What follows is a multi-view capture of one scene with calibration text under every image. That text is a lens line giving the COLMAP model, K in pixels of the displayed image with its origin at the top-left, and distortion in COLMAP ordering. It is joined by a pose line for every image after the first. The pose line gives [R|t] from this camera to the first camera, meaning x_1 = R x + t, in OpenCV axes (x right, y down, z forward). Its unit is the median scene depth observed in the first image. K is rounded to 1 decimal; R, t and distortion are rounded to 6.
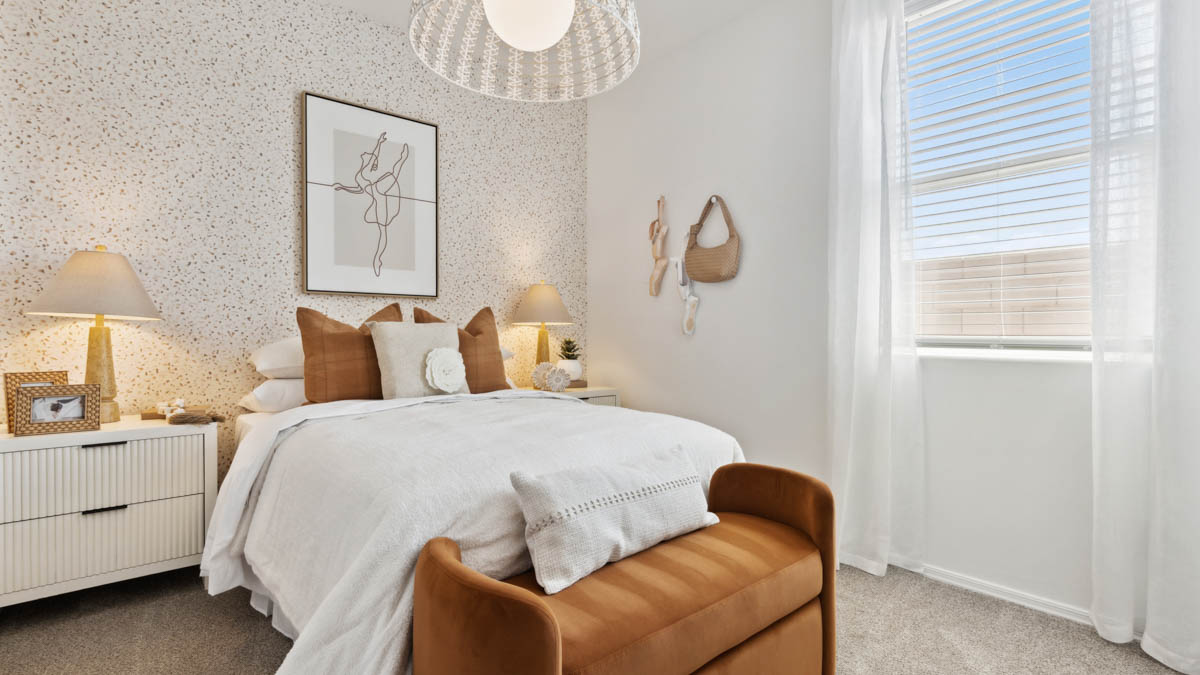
lens RADIAL K [[548.4, 0, 599.5], [0, 548.4, 343.0], [0, 0, 1]] dist [-0.011182, -0.000262]
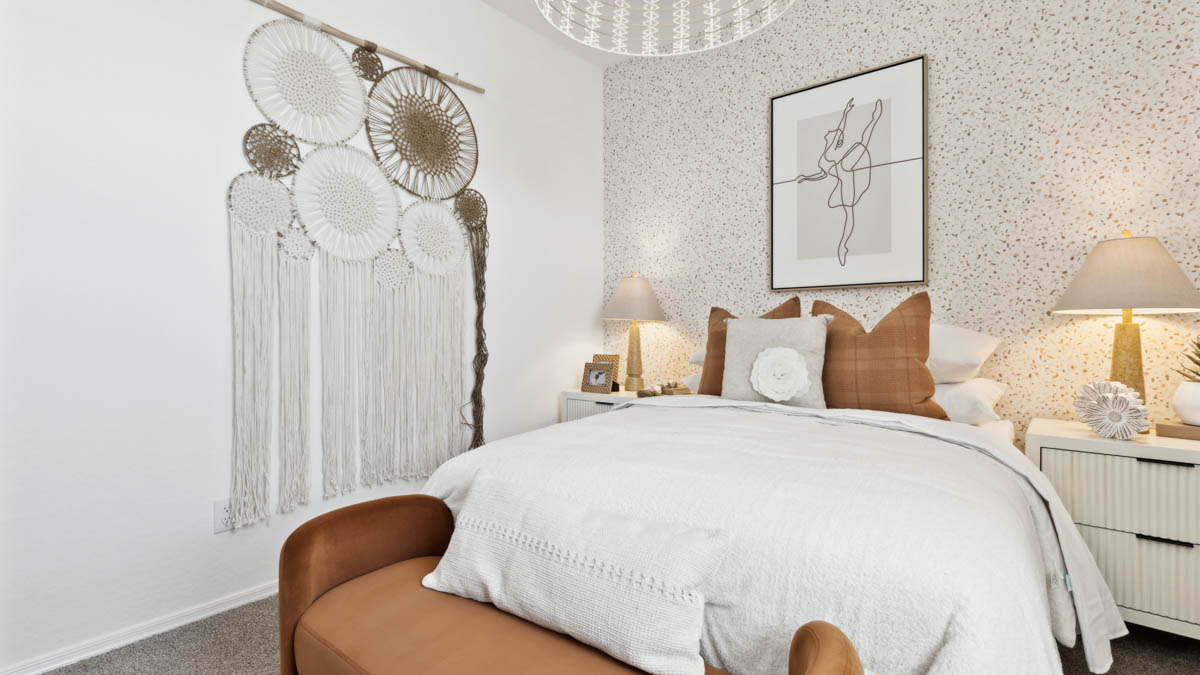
lens RADIAL K [[649.4, 0, 599.7], [0, 649.4, 327.4], [0, 0, 1]] dist [-0.004648, -0.000137]
pose [[0.089215, -0.008404, -0.995977, 0.286187], [-0.015336, 0.999834, -0.009810, -0.003182], [0.995894, 0.016150, 0.089071, 0.248679]]
